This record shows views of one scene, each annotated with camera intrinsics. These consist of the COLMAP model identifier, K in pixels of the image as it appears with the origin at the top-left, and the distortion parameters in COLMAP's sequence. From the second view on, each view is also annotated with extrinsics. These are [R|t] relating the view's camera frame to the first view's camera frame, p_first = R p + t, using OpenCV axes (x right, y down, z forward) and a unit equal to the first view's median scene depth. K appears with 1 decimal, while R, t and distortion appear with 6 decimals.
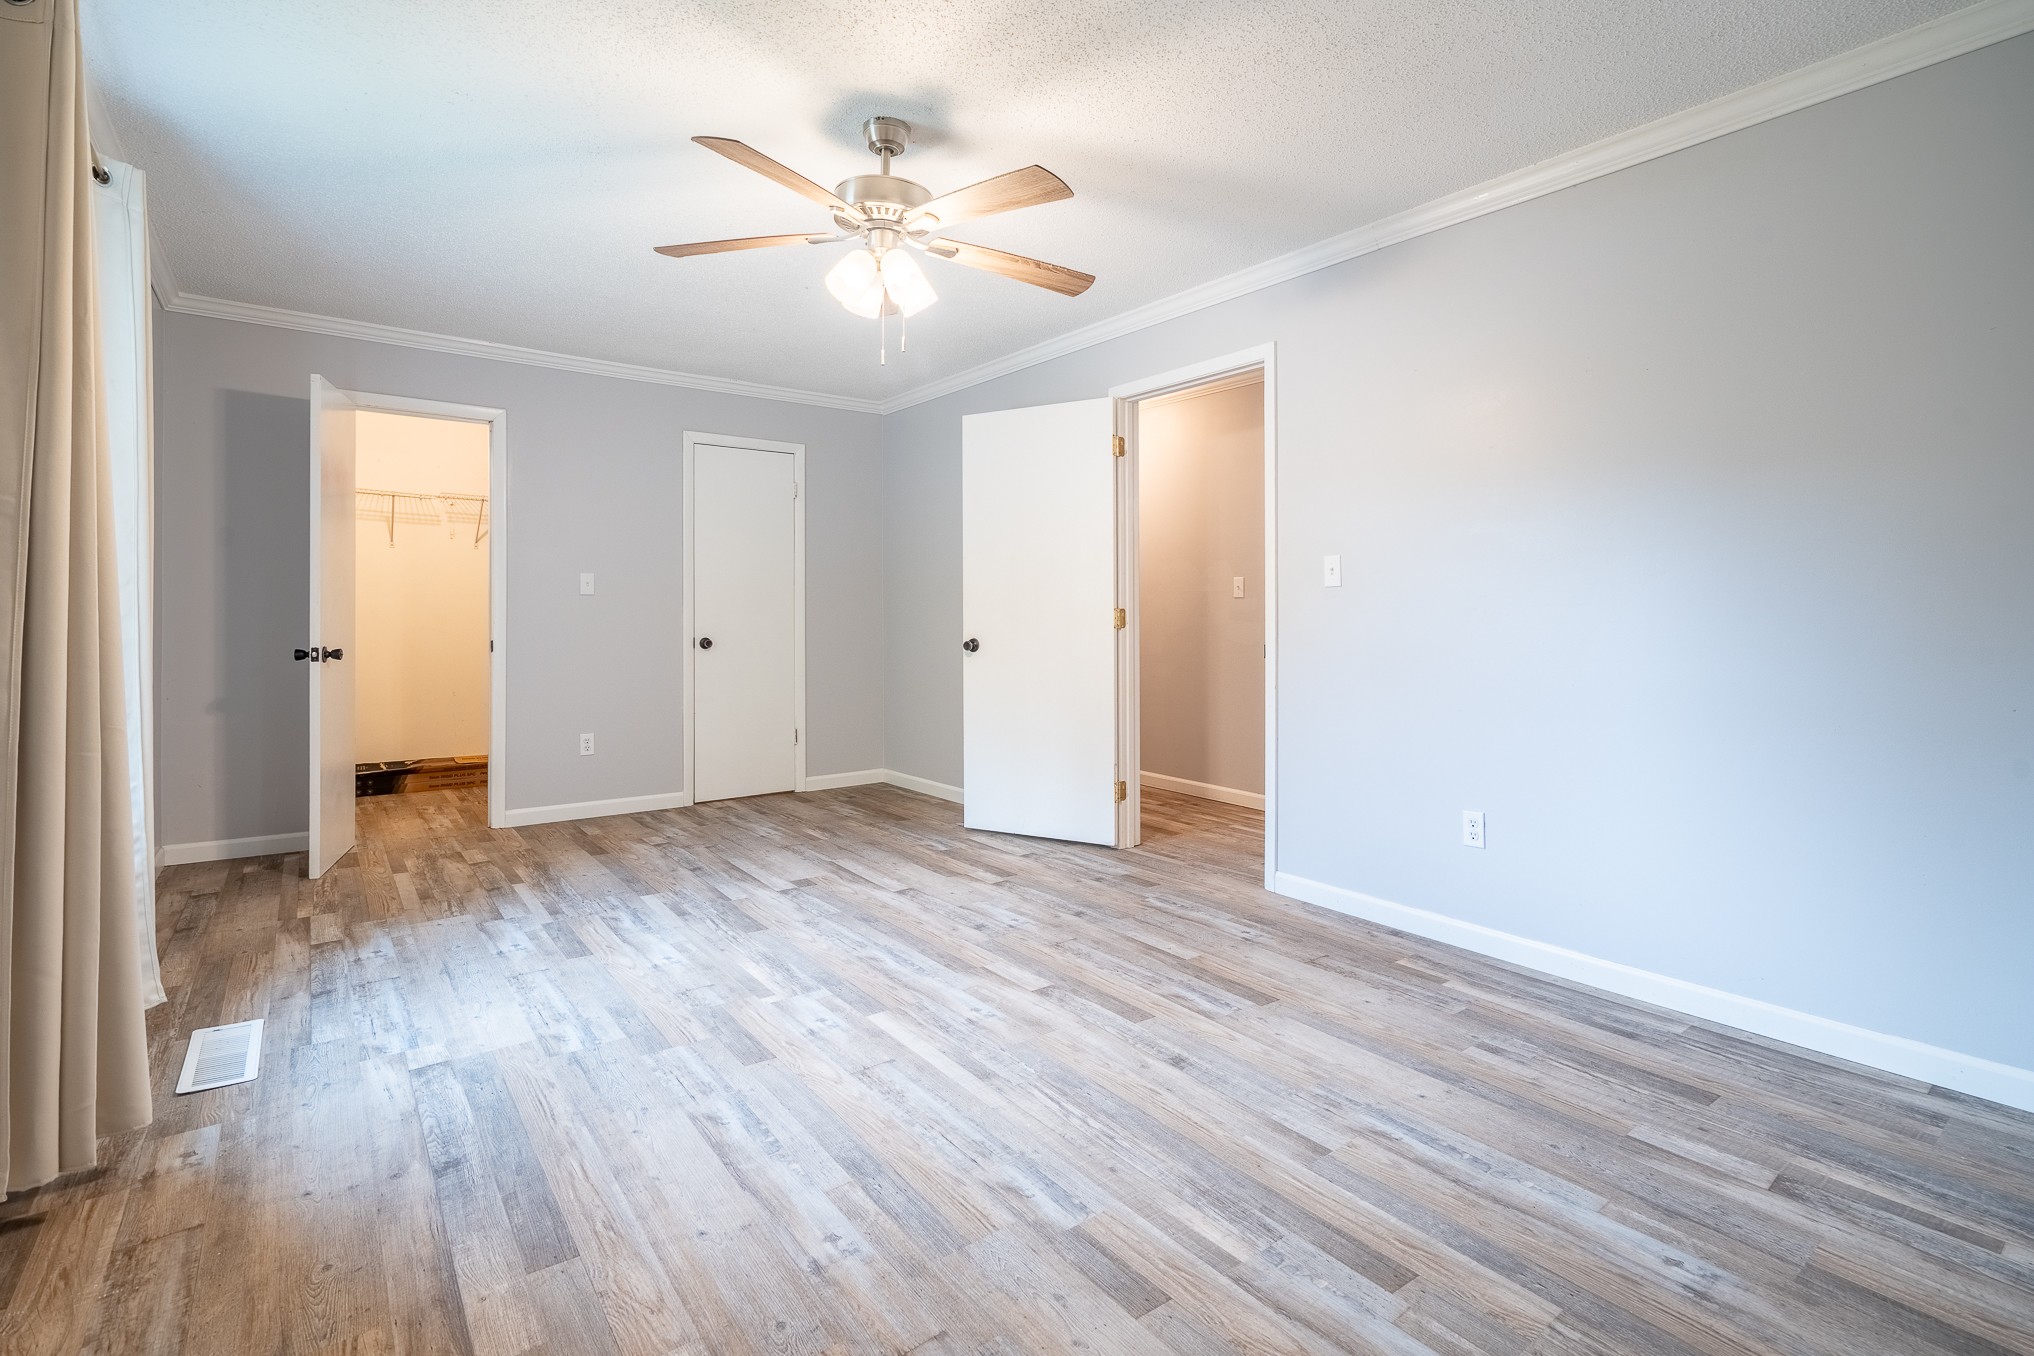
lens RADIAL K [[912.3, 0, 1014.4], [0, 912.3, 674.3], [0, 0, 1]] dist [-0.003008, 0.000446]
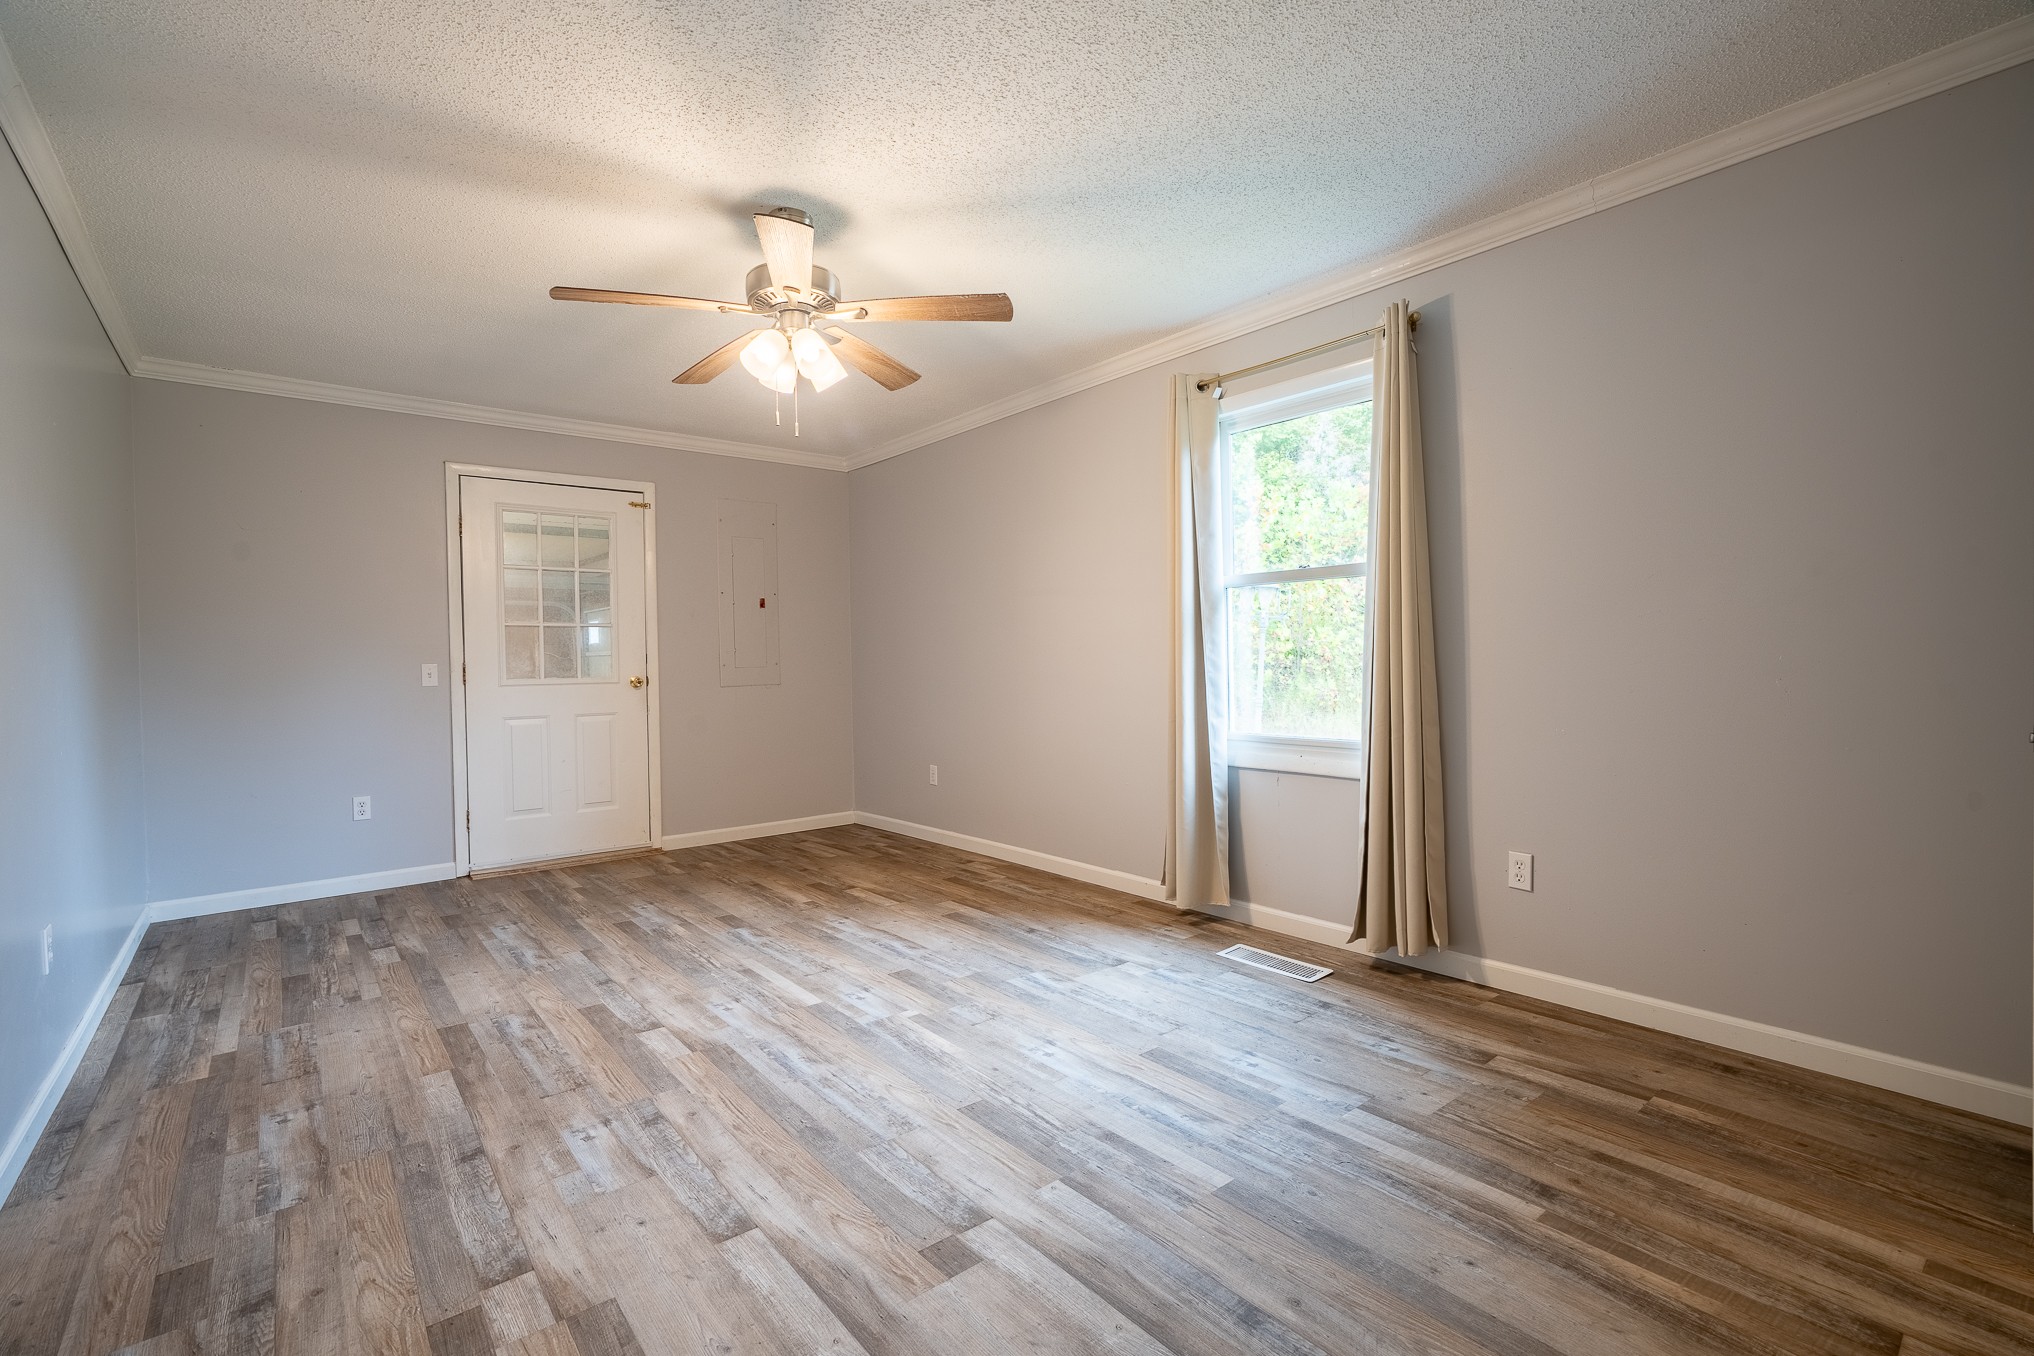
lens RADIAL K [[912.3, 0, 1014.4], [0, 912.3, 674.3], [0, 0, 1]] dist [-0.003008, 0.000446]
pose [[-0.999455, 0.017138, -0.028200, -0.385160], [0.014792, 0.996574, 0.081378, -0.145634], [0.029498, 0.080916, -0.996284, 2.155419]]
